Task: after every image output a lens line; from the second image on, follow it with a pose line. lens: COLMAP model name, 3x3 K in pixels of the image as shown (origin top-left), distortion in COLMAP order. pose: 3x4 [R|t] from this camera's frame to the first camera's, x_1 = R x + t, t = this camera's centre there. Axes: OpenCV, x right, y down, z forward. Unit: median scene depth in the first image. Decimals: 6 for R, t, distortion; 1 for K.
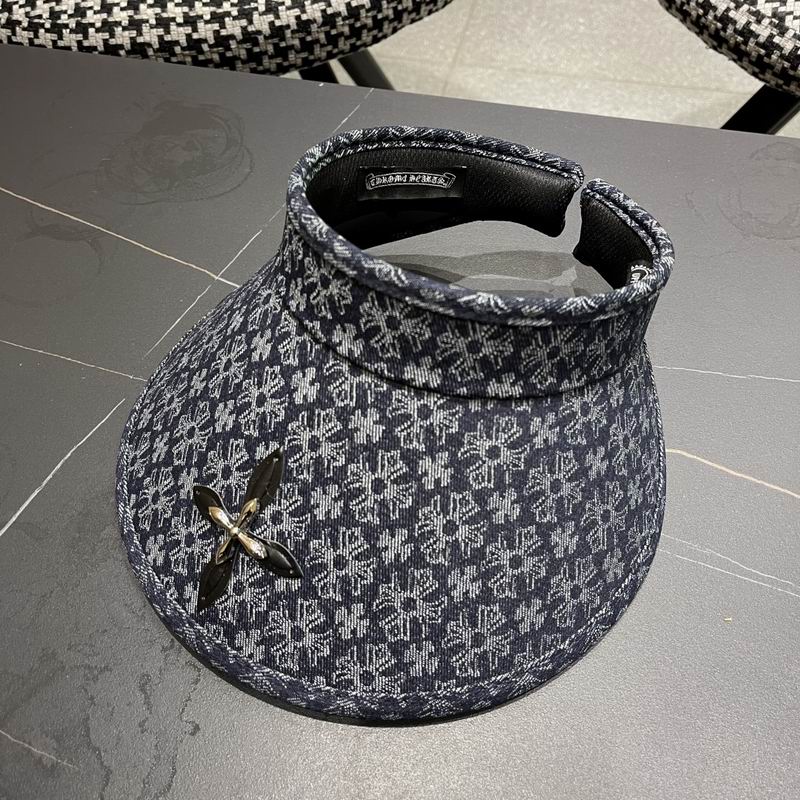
lens RADIAL K [[829.9, 0, 399.9], [0, 829.9, 419.1], [0, 0, 1]] dist [0.124716, -0.207750]
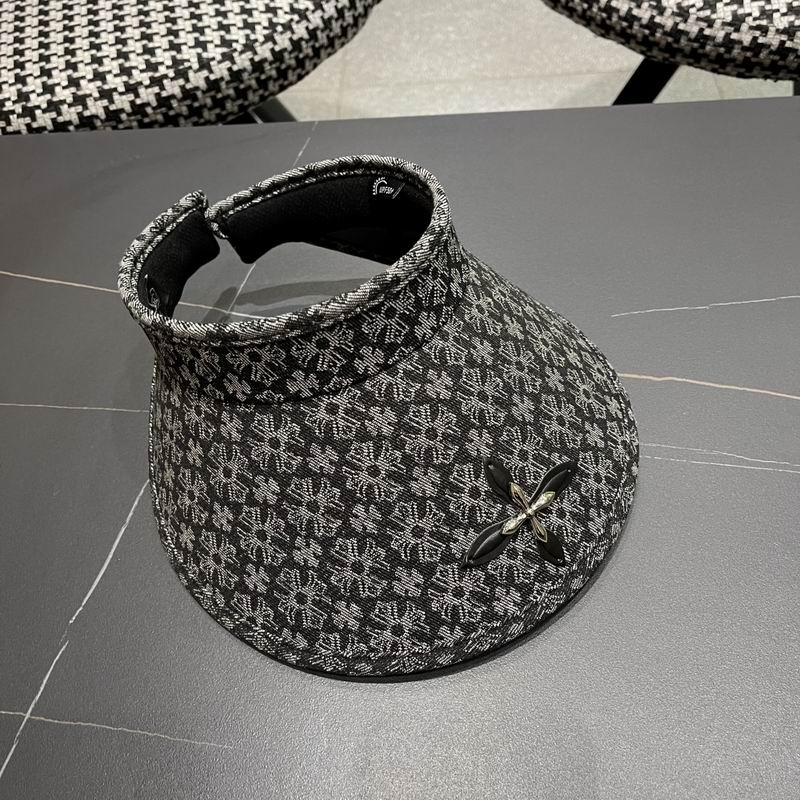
lens RADIAL K [[837.9, 0, 407.1], [0, 837.9, 416.2], [0, 0, 1]] dist [0.077438, -0.131059]
pose [[0.974949, -0.200411, 0.096489, -0.092633], [0.202826, 0.979087, -0.015806, 0.021209], [-0.091304, 0.034981, 0.995209, -0.080051]]
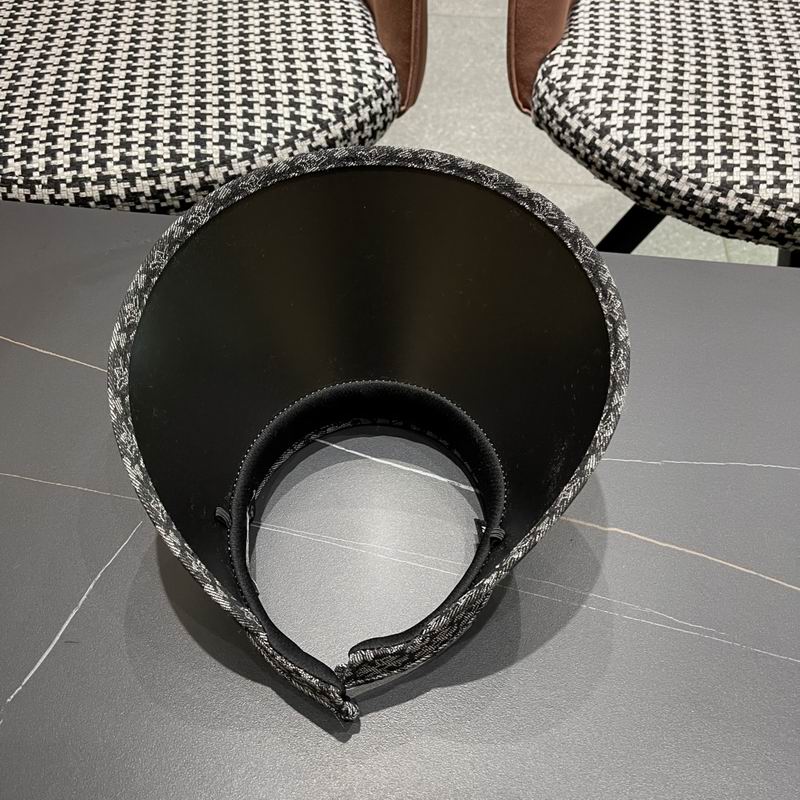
lens RADIAL K [[842.3, 0, 402.4], [0, 842.3, 413.3], [0, 0, 1]] dist [0.008640, 0.011268]
pose [[0.991386, -0.067239, 0.112398, -0.064548], [0.076954, 0.993451, -0.084456, -0.031658], [-0.105983, 0.092378, 0.990068, -0.123007]]
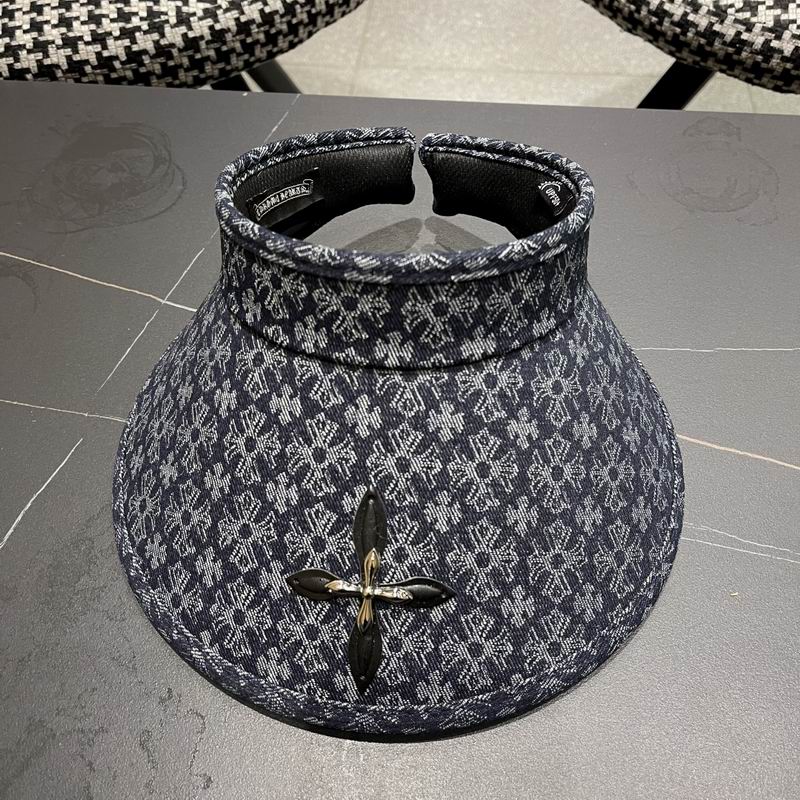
lens RADIAL K [[835.7, 0, 402.1], [0, 835.7, 411.3], [0, 0, 1]] dist [0.107179, -0.183016]
pose [[0.990489, -0.105646, 0.088145, -0.036168], [0.106834, 0.994237, -0.008858, -0.005480], [-0.086701, 0.018191, 0.996068, 0.018922]]
